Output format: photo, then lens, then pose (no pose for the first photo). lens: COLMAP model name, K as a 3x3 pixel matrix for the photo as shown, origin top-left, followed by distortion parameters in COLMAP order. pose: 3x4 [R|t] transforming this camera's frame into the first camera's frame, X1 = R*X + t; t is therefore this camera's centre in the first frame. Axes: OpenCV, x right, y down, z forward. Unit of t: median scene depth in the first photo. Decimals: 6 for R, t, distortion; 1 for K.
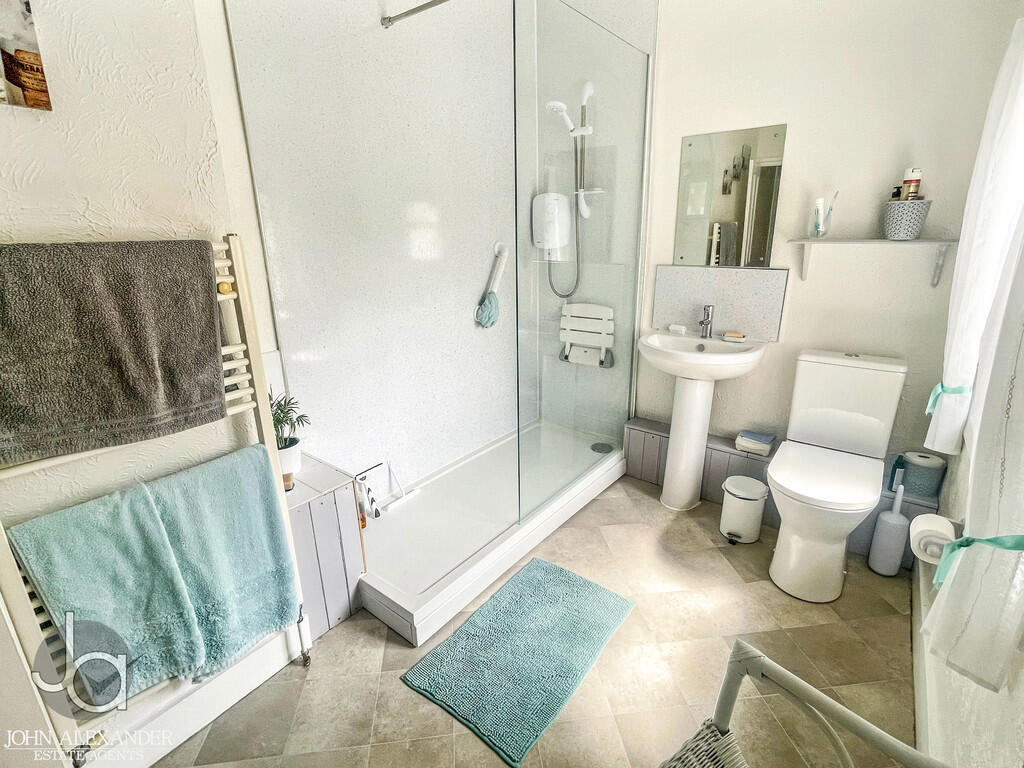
lens RADIAL K [[488.6, 0, 511.0], [0, 488.6, 382.7], [0, 0, 1]] dist [-0.002471, 0.000269]
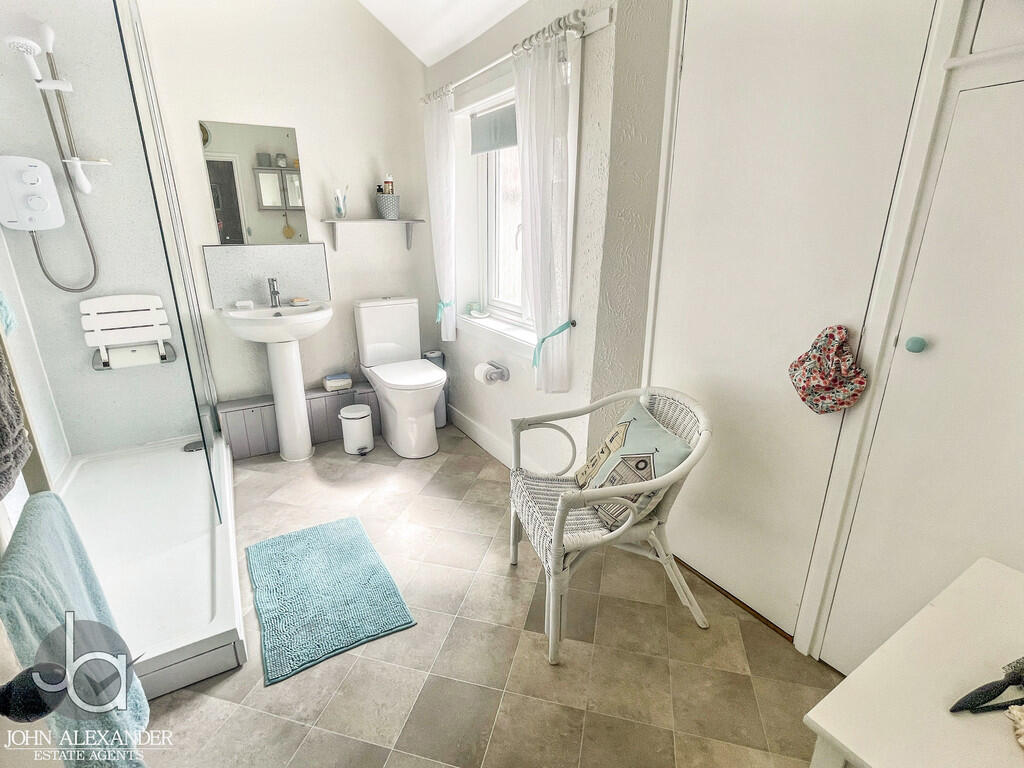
lens RADIAL K [[488.6, 0, 509.0], [0, 488.6, 381.8], [0, 0, 1]] dist [-0.002471, 0.000269]
pose [[0.368412, -0.272930, 0.888697, -0.473509], [0.272663, 0.945617, 0.177378, 0.019119], [-0.888779, 0.176966, 0.422795, 0.072070]]
